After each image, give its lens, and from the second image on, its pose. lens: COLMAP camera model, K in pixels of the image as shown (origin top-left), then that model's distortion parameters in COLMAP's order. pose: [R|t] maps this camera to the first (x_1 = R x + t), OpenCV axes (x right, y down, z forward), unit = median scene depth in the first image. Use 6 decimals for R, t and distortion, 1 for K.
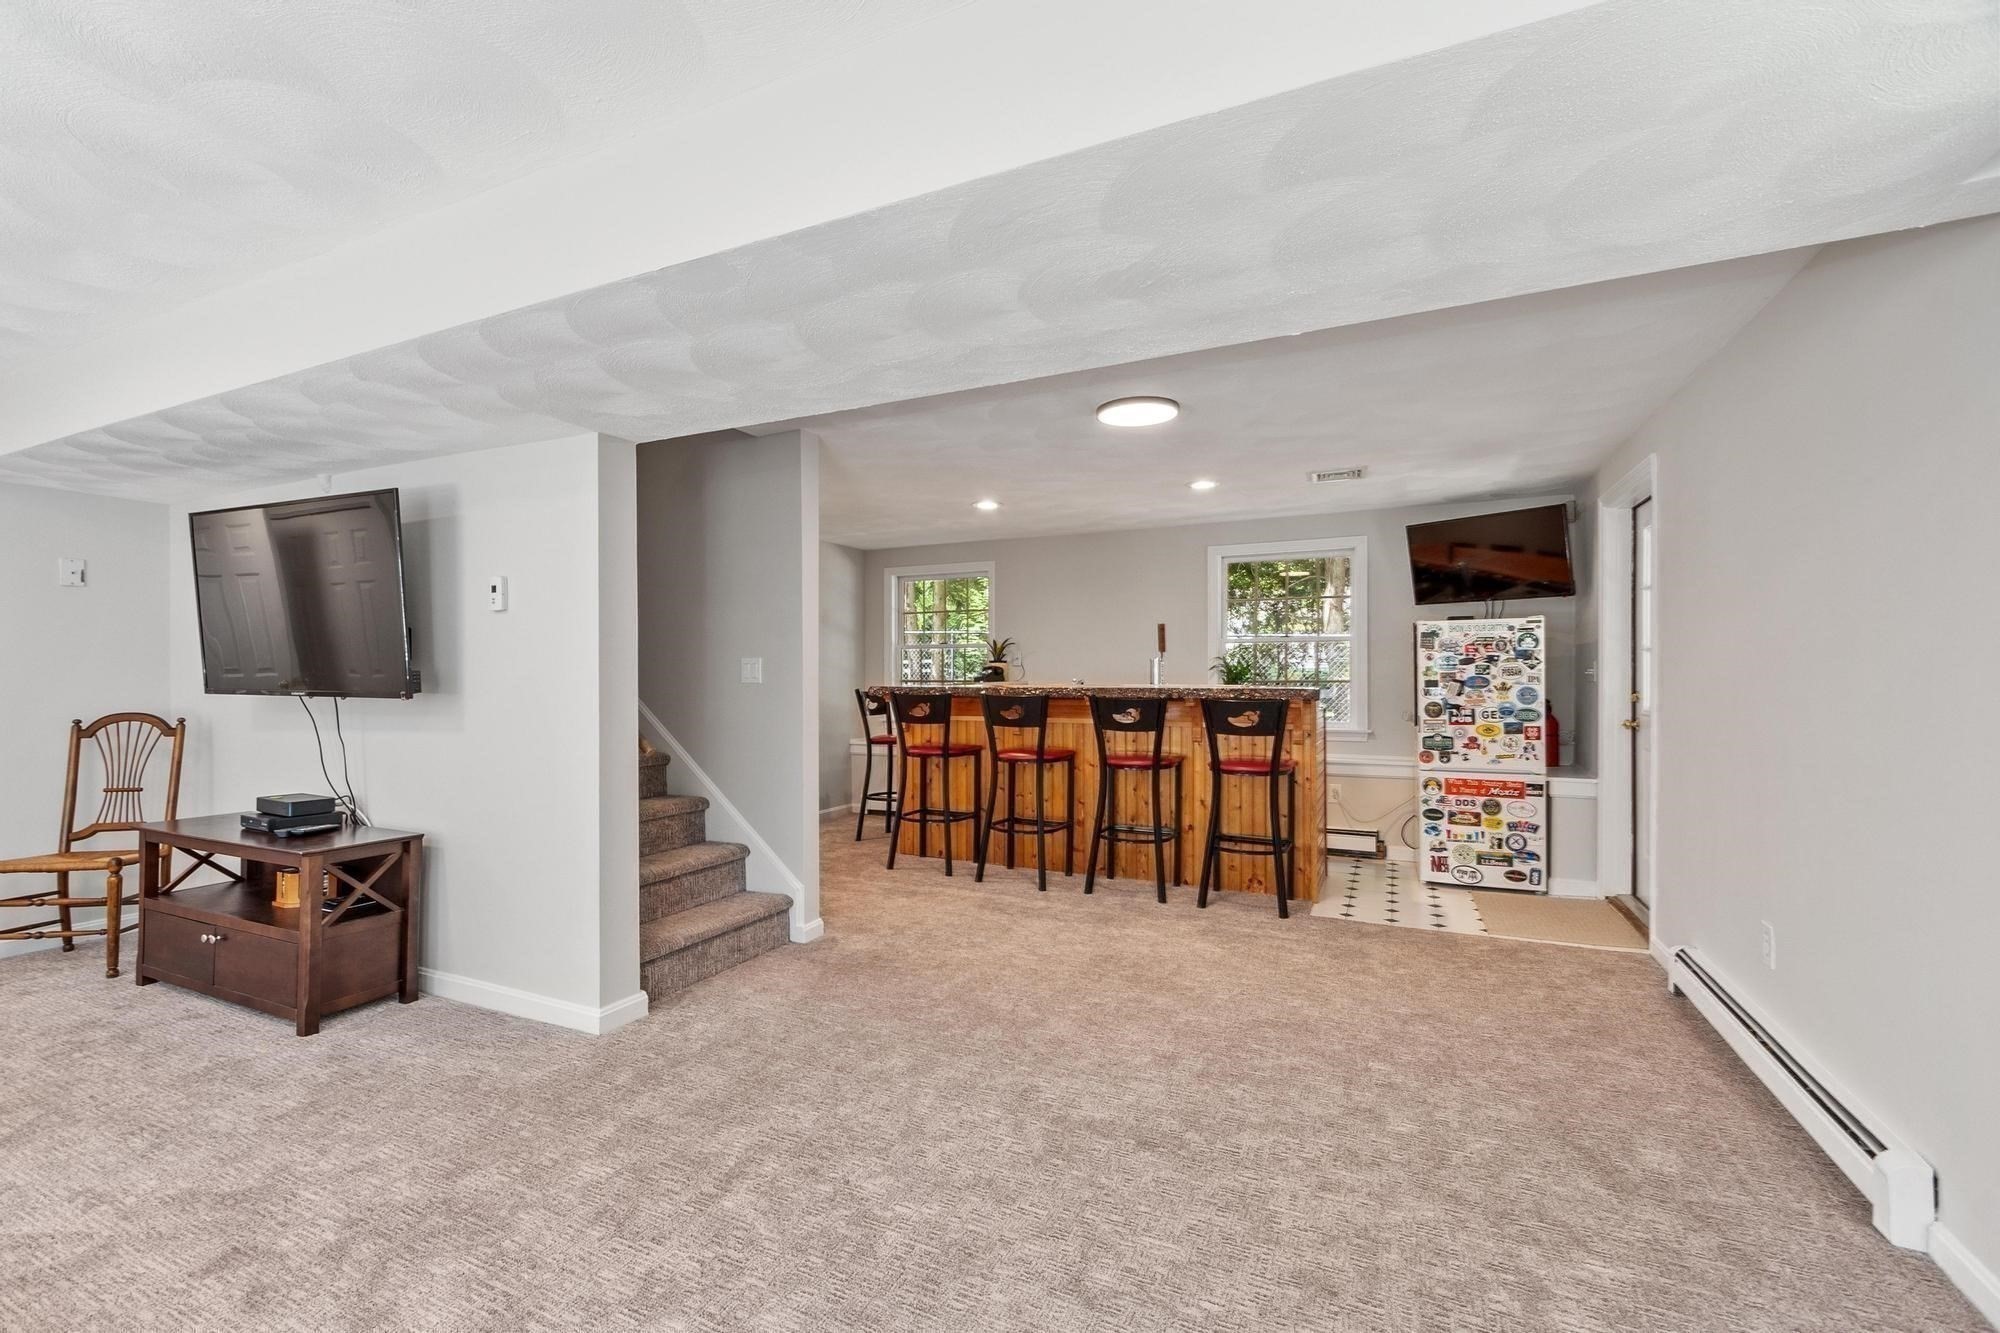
lens RADIAL K [[880.4, 0, 990.6], [0, 880.4, 669.9], [0, 0, 1]] dist [0.002461, 0.000283]
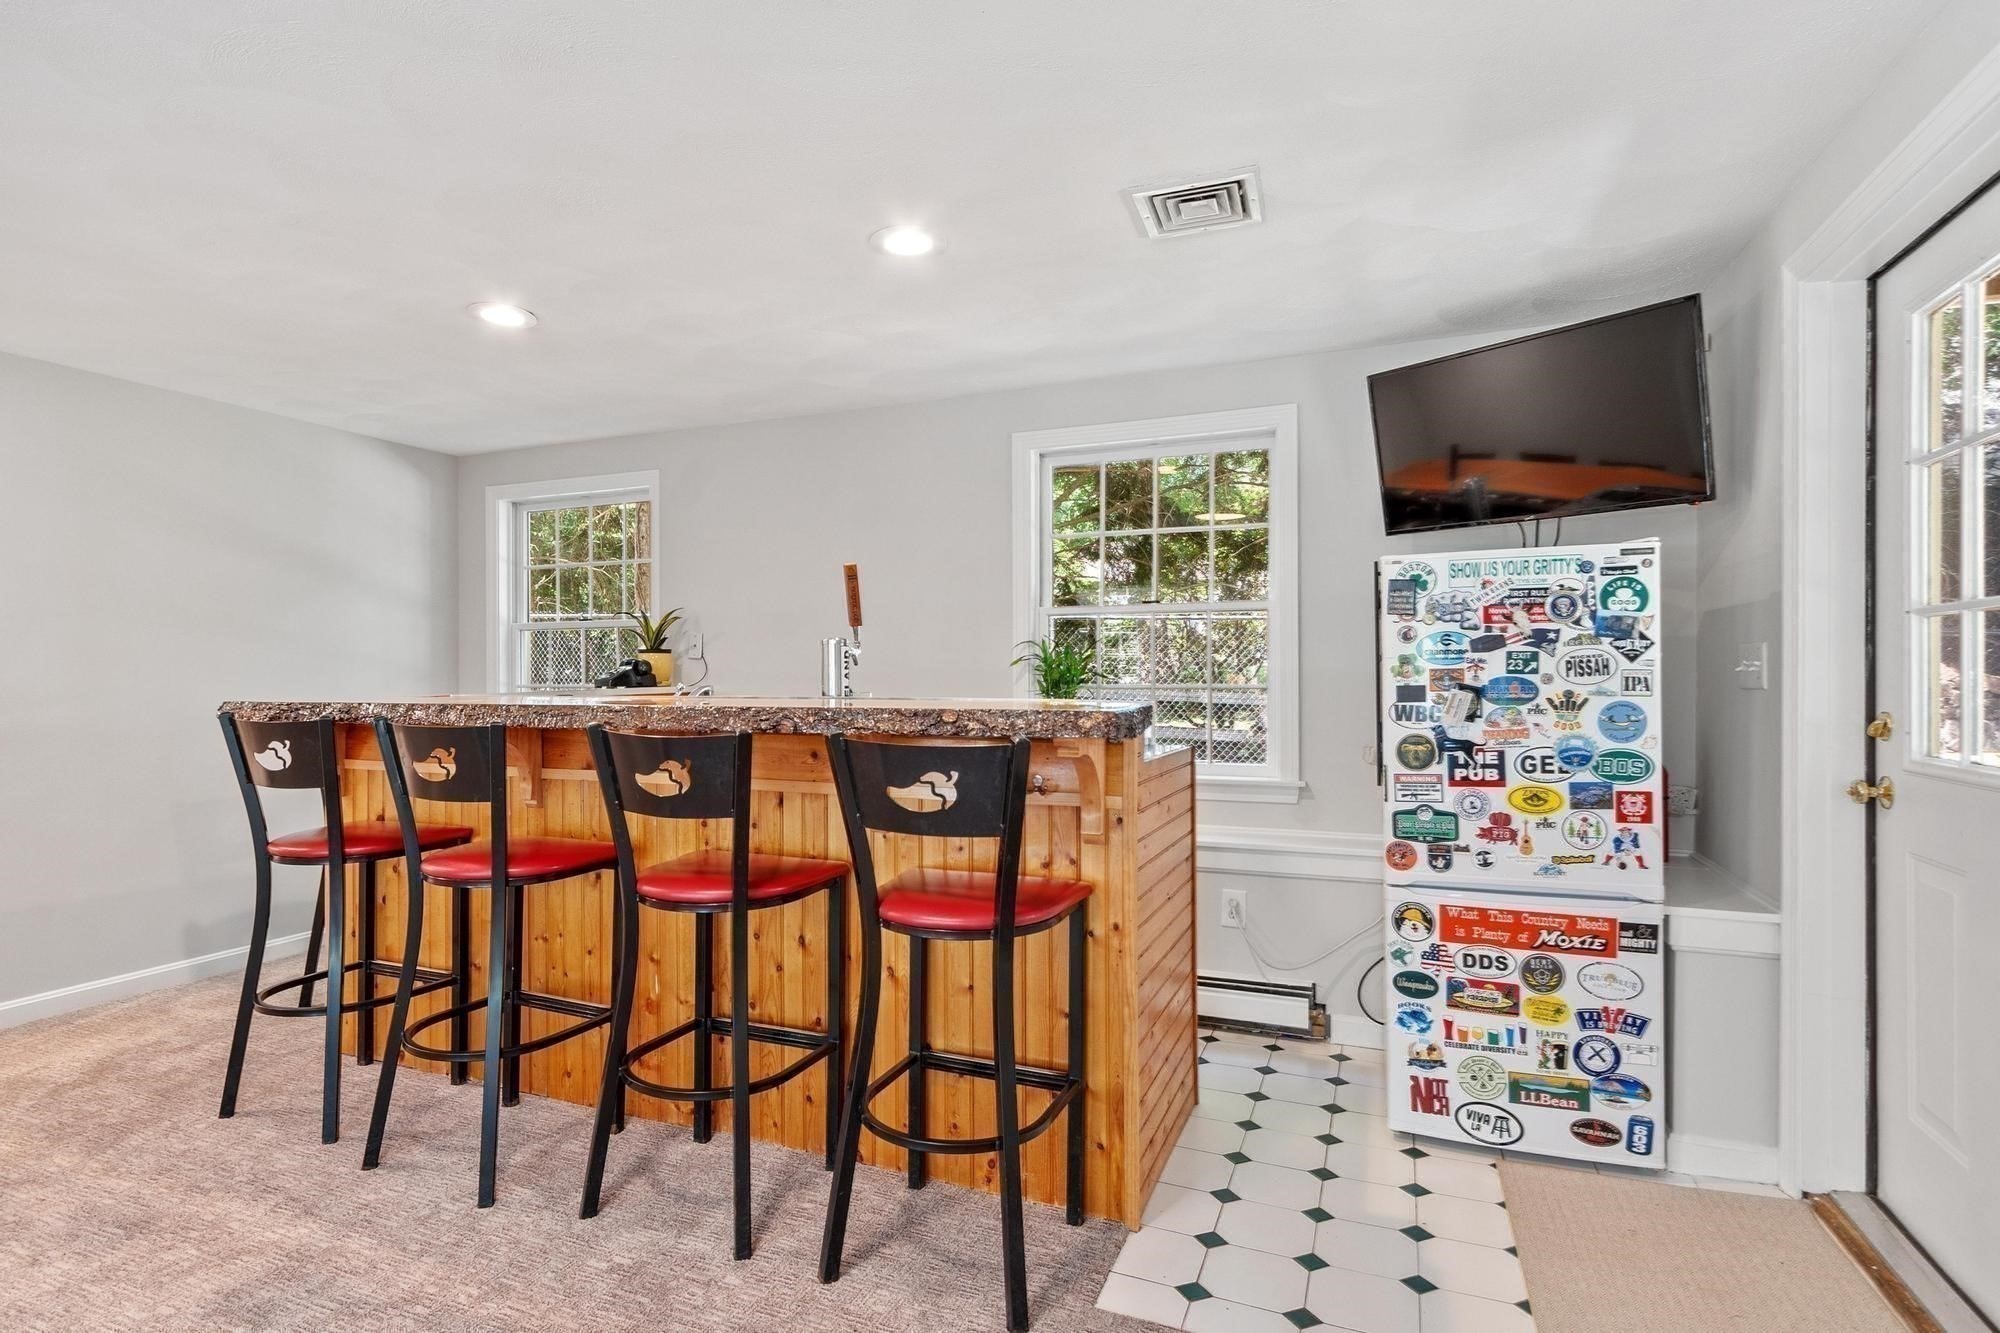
lens RADIAL K [[1033.0, 0, 1003.7], [0, 1033.0, 669.3], [0, 0, 1]] dist [0.002163, -0.001603]
pose [[0.997598, -0.001353, 0.069263, 0.265425], [0.001292, 0.999999, 0.000922, 0.002497], [-0.069264, -0.000830, 0.997598, 0.505228]]
